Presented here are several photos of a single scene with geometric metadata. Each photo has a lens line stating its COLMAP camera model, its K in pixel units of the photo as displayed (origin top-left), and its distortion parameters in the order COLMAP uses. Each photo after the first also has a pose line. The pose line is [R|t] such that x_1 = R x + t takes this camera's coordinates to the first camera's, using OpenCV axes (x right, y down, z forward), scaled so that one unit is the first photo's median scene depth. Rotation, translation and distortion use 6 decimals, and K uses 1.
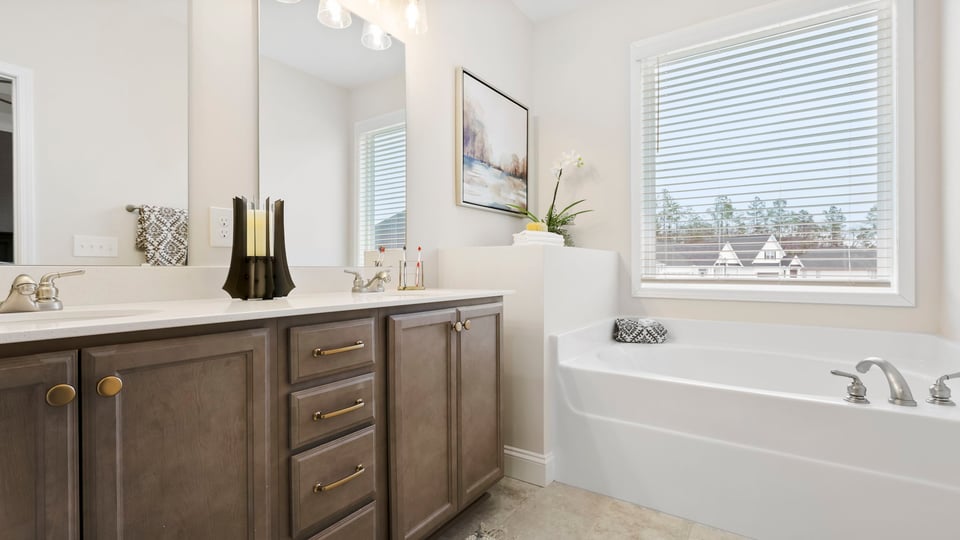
lens RADIAL K [[453.1, 0, 480.6], [0, 453.1, 273.4], [0, 0, 1]] dist [-0.015478, 0.001315]
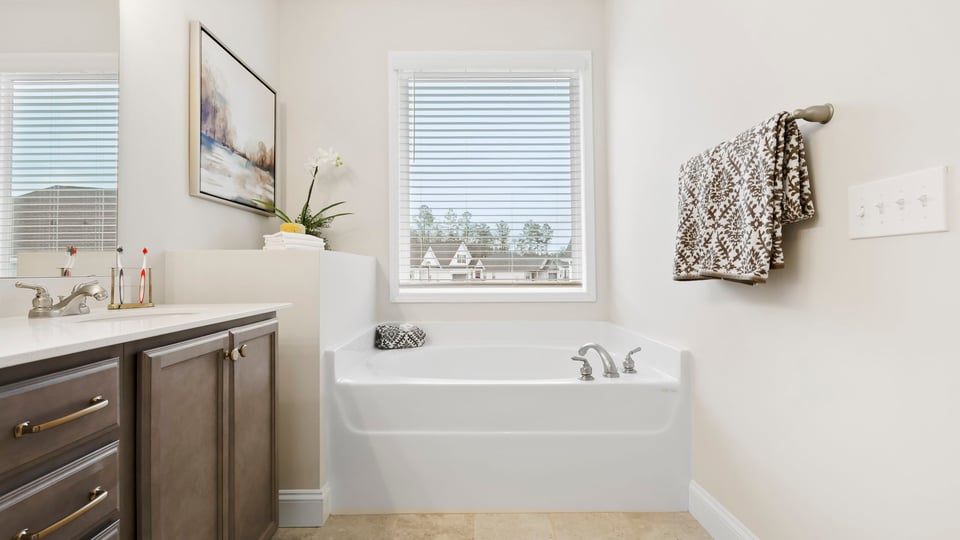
lens RADIAL K [[453.1, 0, 480.3], [0, 453.1, 262.6], [0, 0, 1]] dist [-0.015478, 0.001315]
pose [[0.808173, 0.006769, 0.588907, -0.124950], [0.009889, 0.999637, -0.025062, -0.012282], [-0.588863, 0.026078, 0.807812, 0.097987]]
